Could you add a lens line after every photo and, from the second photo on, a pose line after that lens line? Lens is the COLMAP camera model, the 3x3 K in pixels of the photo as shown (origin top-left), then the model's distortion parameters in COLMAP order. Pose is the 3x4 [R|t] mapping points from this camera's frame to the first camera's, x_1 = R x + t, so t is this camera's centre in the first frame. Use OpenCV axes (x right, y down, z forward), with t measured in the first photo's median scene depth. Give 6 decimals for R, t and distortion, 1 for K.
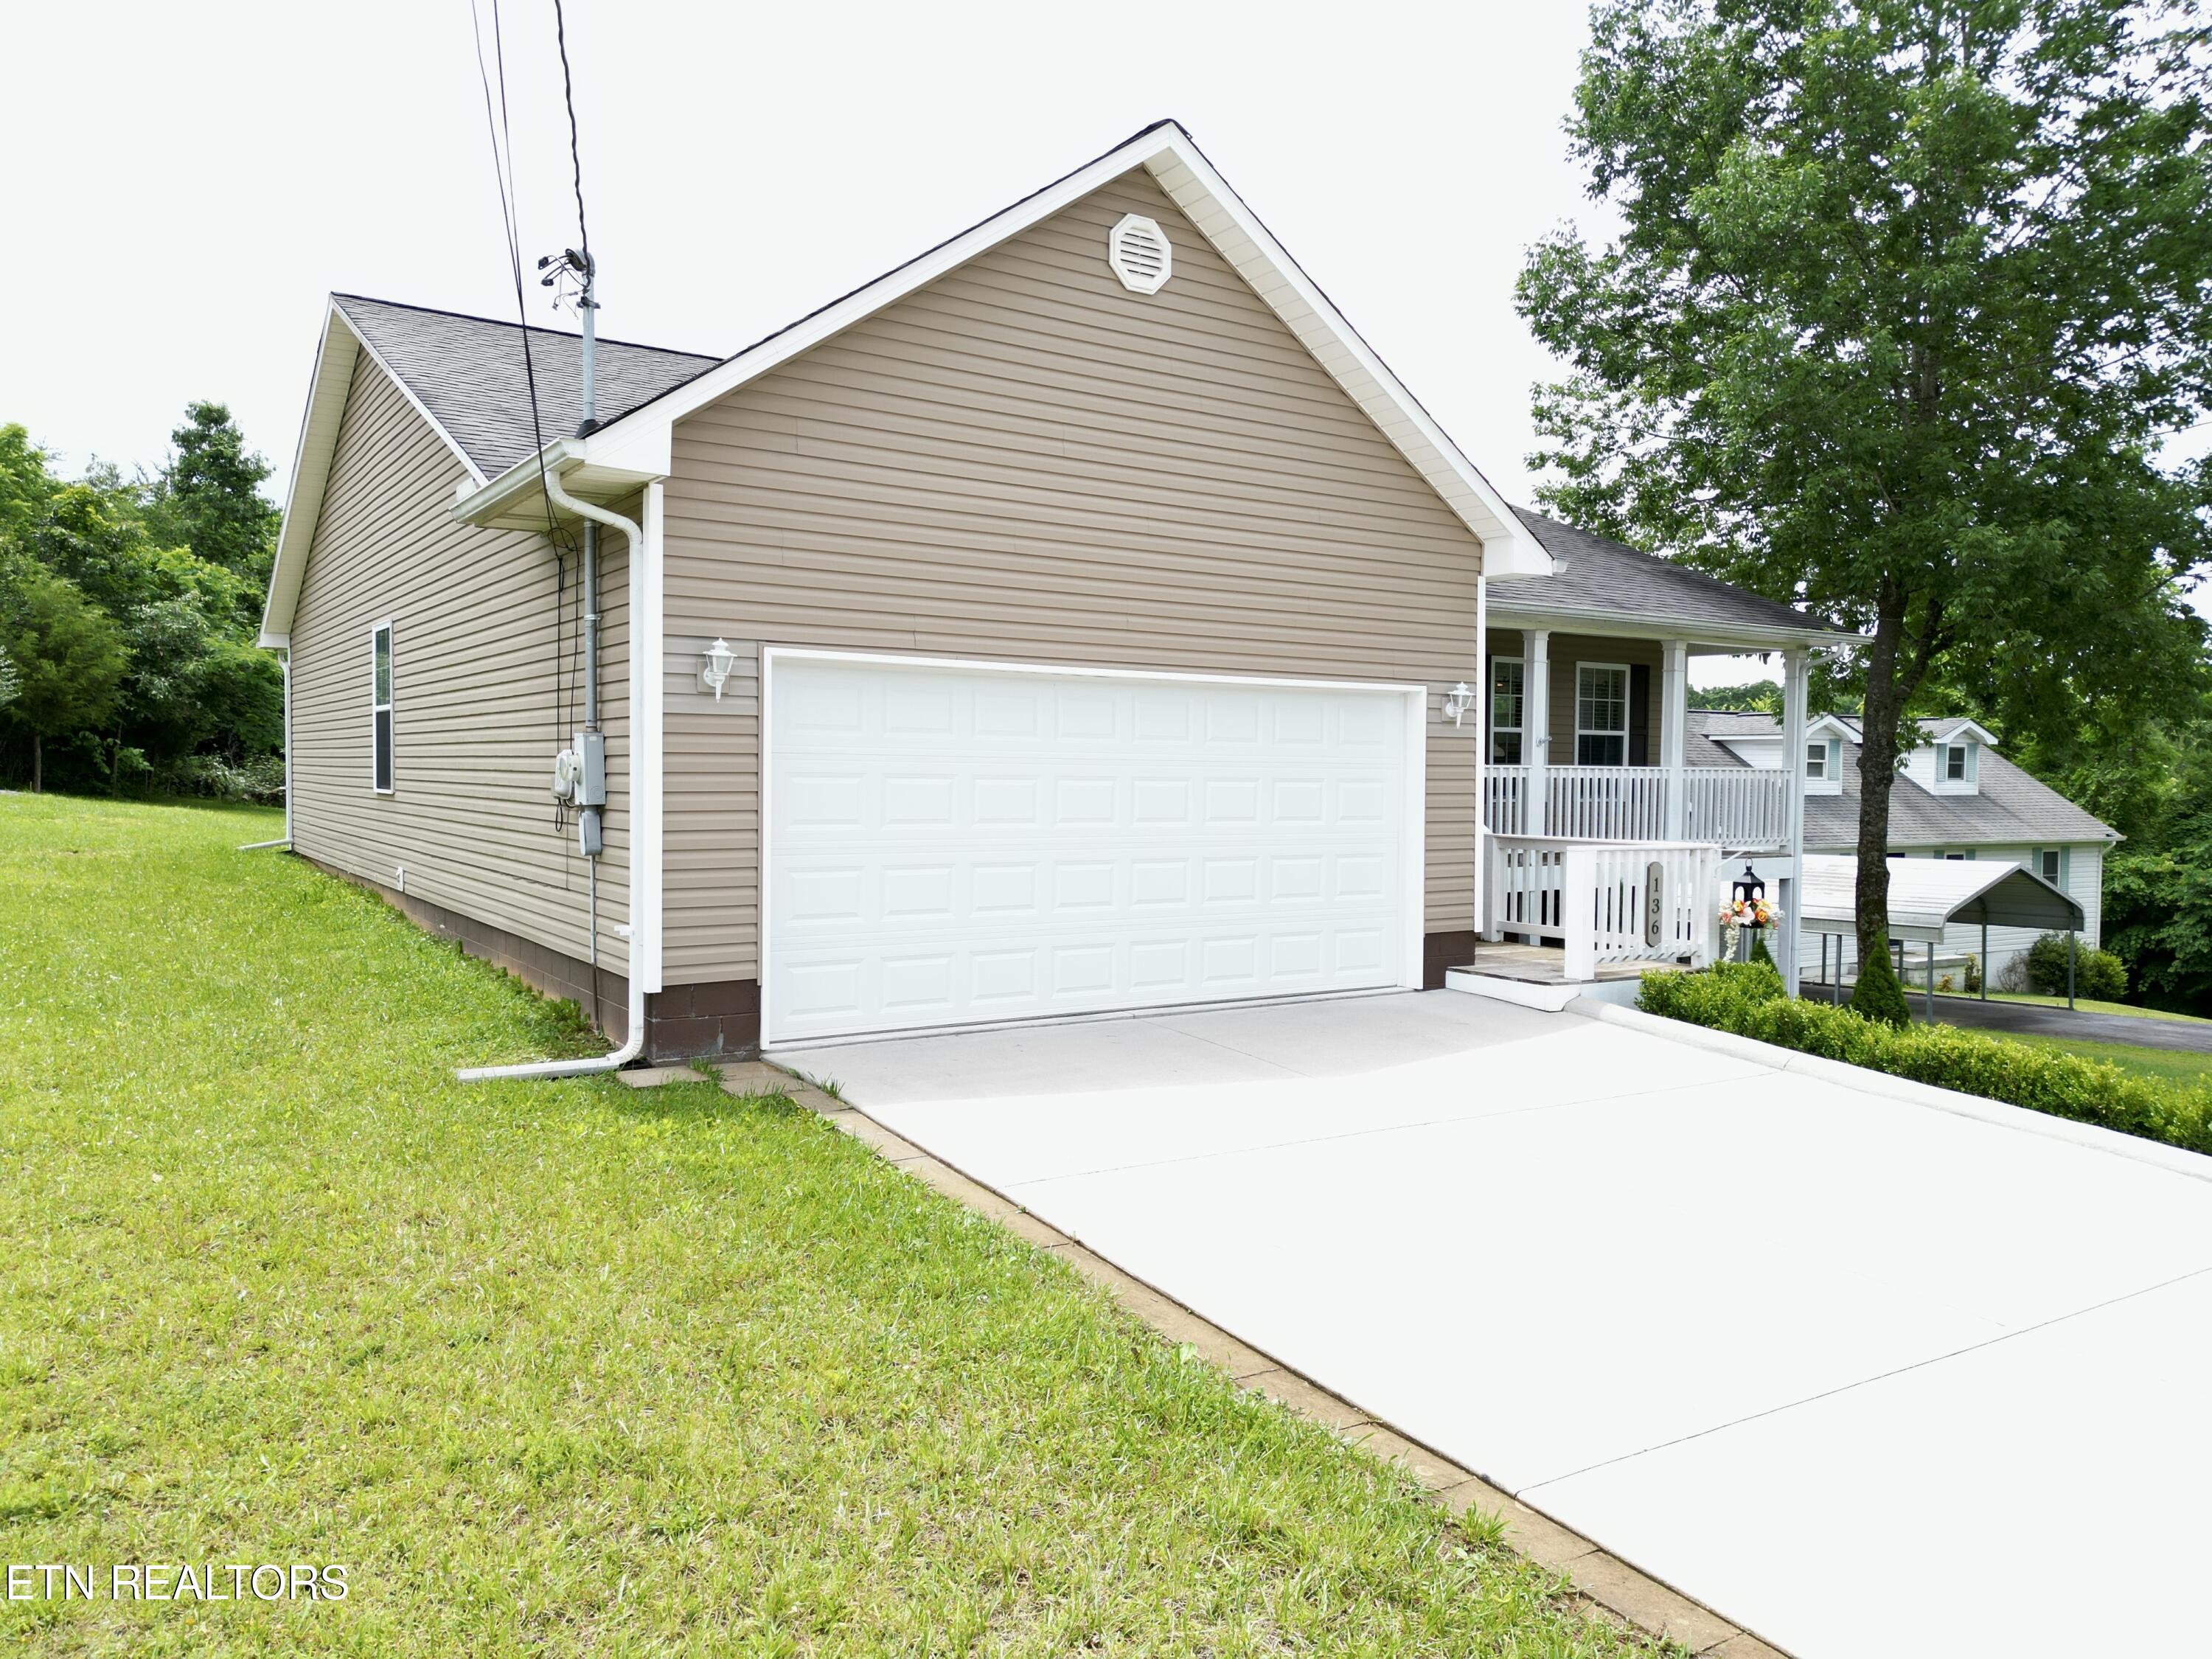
lens RADIAL K [[1544.1, 0, 1112.8], [0, 1544.1, 826.0], [0, 0, 1]] dist [0.099490, -0.103525]
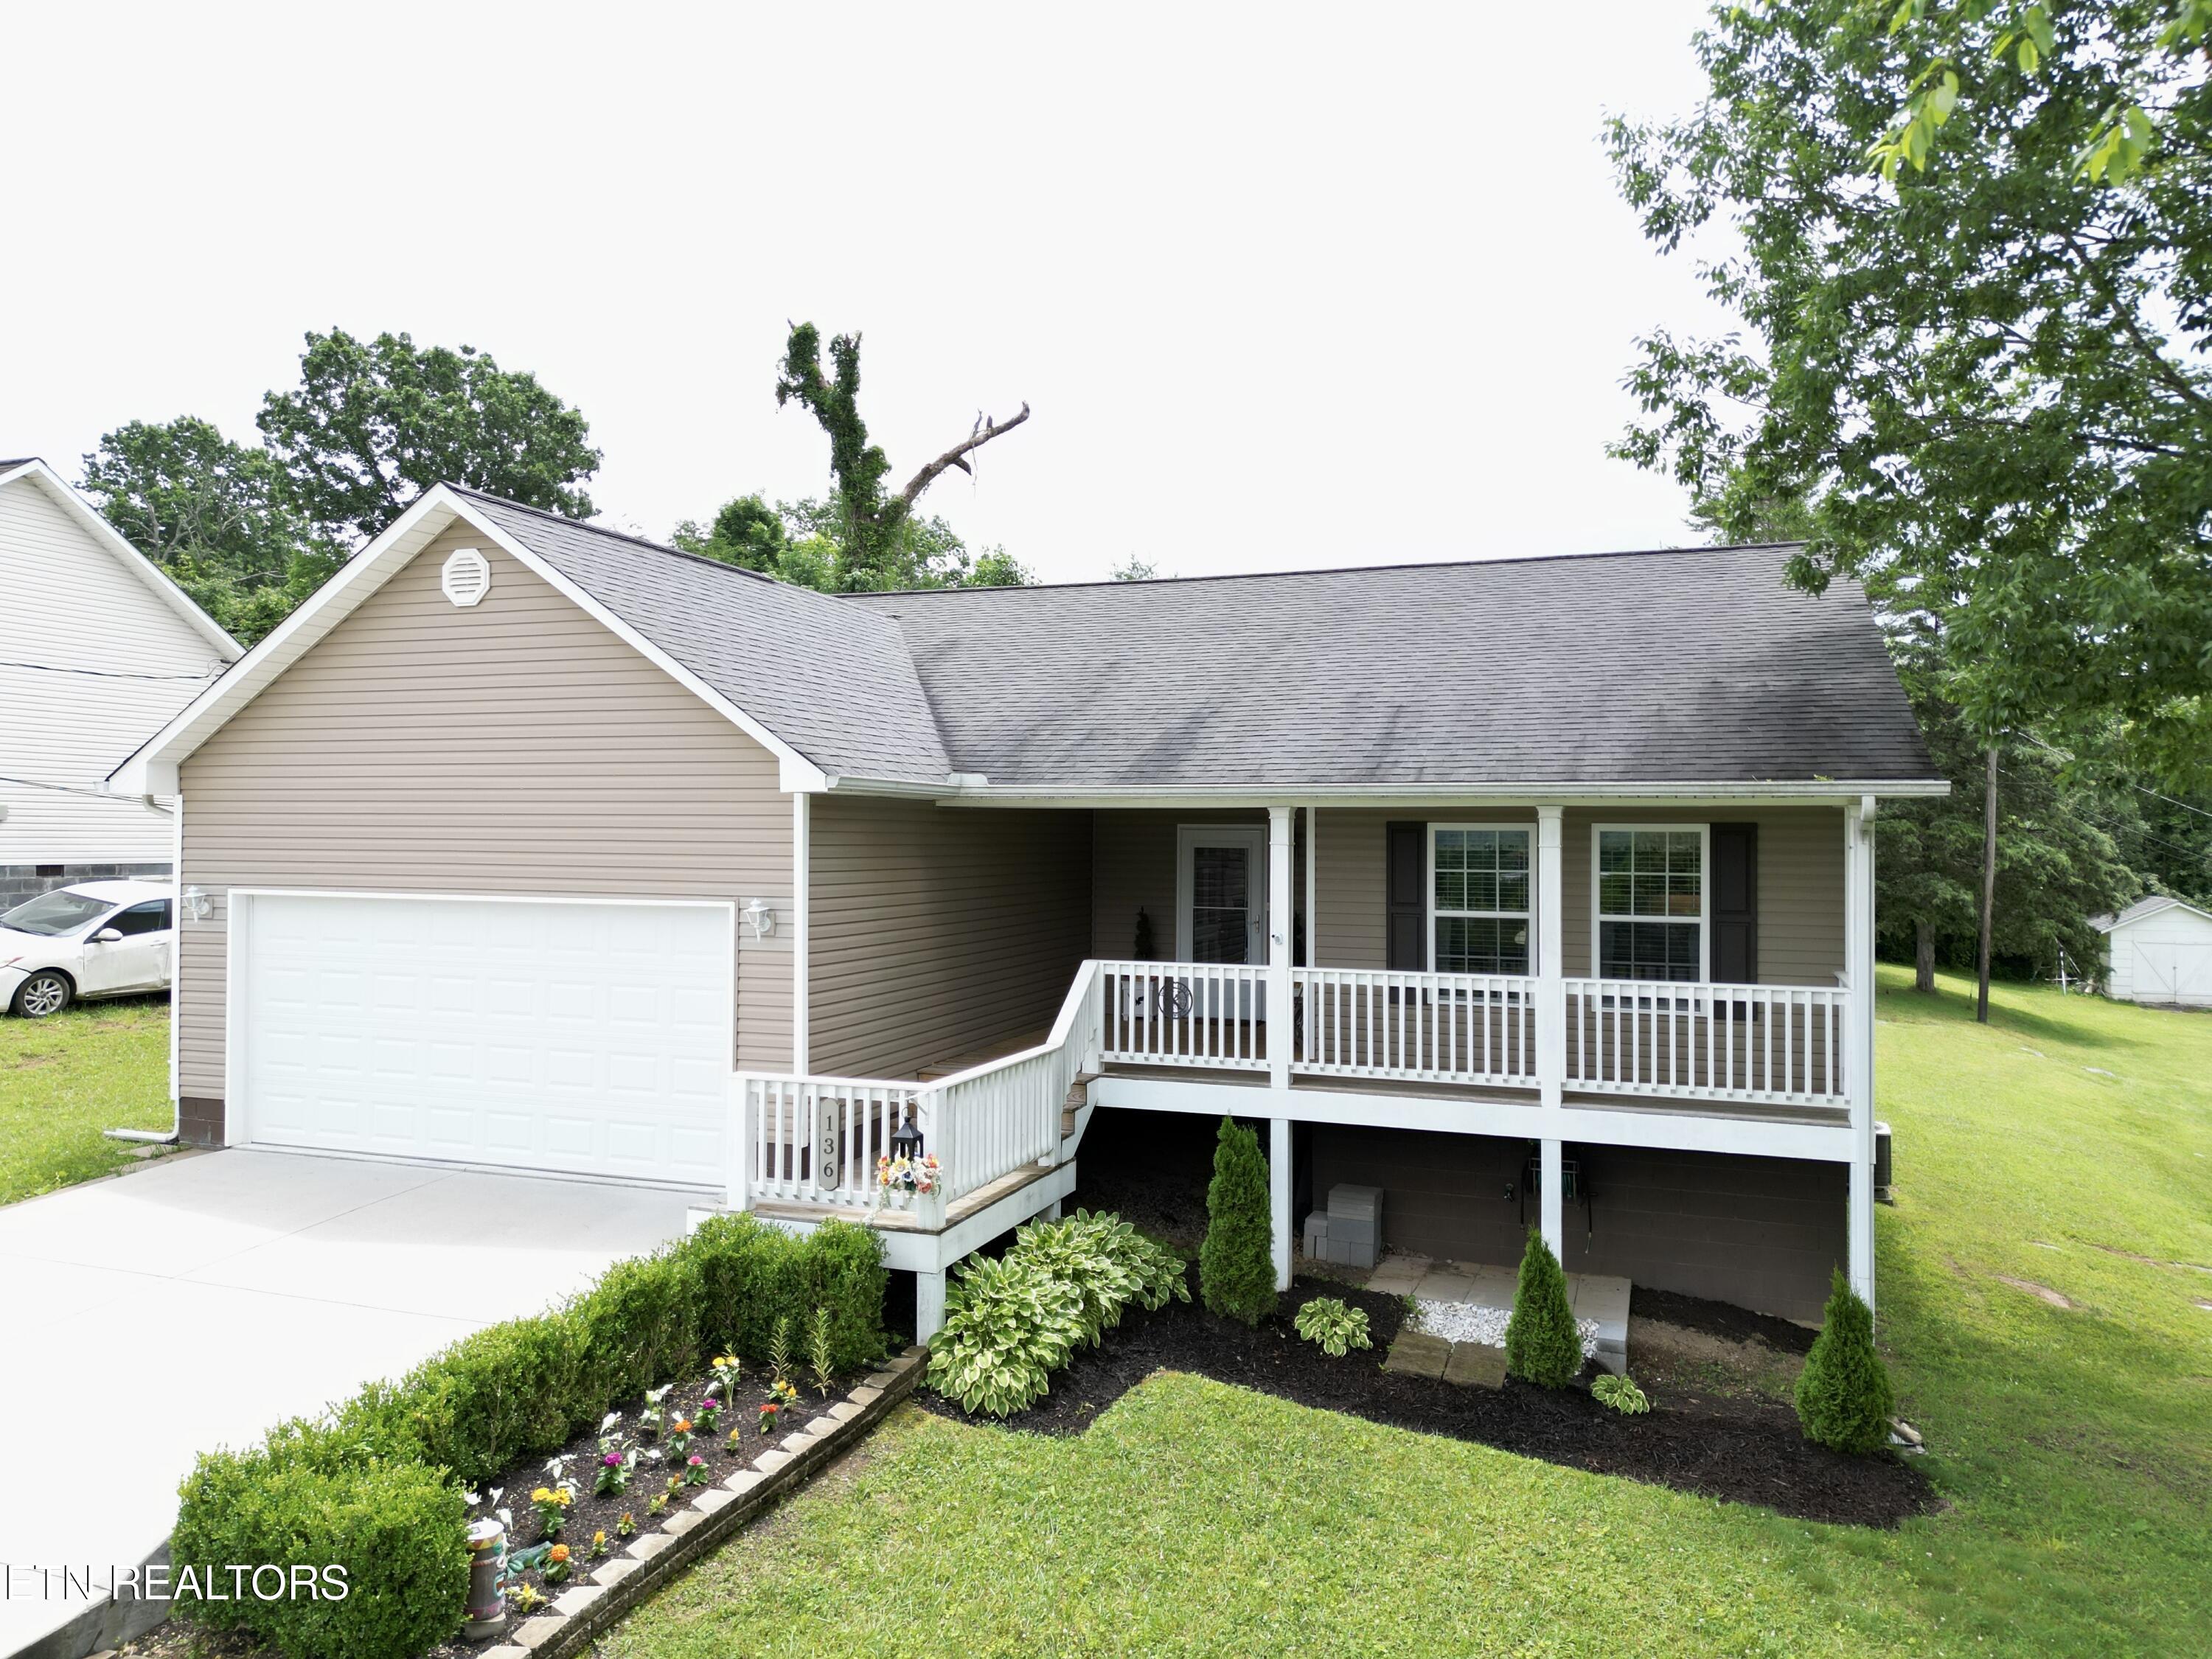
lens RADIAL K [[1544.1, 0, 1112.8], [0, 1544.1, 826.0], [0, 0, 1]] dist [0.099490, -0.103525]
pose [[0.591474, -0.006769, -0.806296, 0.668579], [-0.029472, 0.999115, -0.030008, -0.065611], [0.805785, 0.041512, 0.590751, 0.324194]]
